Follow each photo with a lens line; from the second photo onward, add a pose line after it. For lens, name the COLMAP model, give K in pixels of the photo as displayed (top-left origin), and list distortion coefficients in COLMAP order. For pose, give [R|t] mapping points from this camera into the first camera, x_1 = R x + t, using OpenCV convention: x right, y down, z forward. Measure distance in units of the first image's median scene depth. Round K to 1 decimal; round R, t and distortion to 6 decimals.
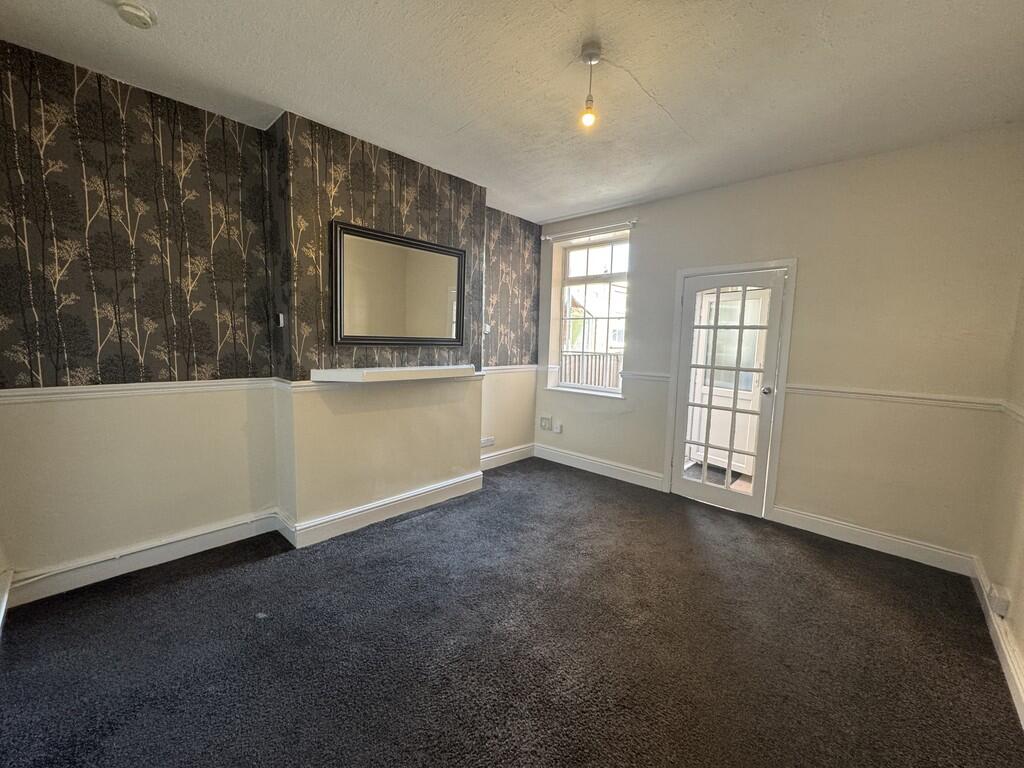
lens RADIAL K [[404.3, 0, 507.4], [0, 404.3, 387.6], [0, 0, 1]] dist [0.002838, -0.000278]
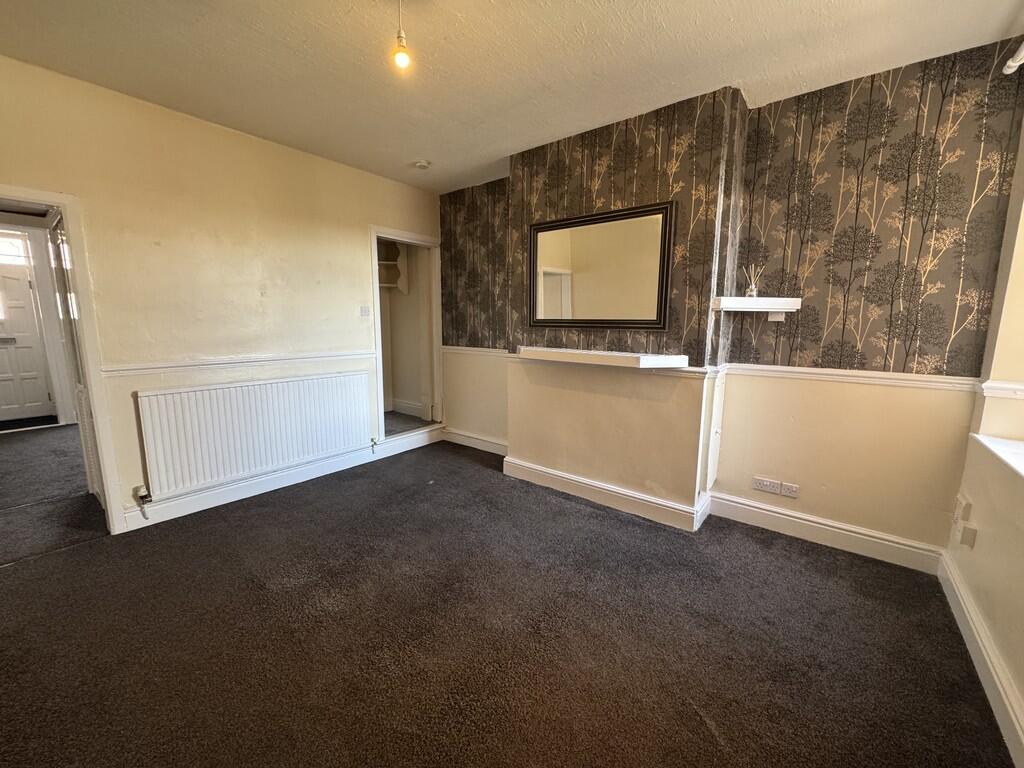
lens RADIAL K [[408.3, 0, 512.3], [0, 408.3, 382.1], [0, 0, 1]] dist [-0.002587, -0.000178]
pose [[0.092552, 0.132156, -0.986899, 0.671337], [-0.115937, 0.985841, 0.121142, -0.069341], [0.988935, 0.103207, 0.106563, 0.683540]]
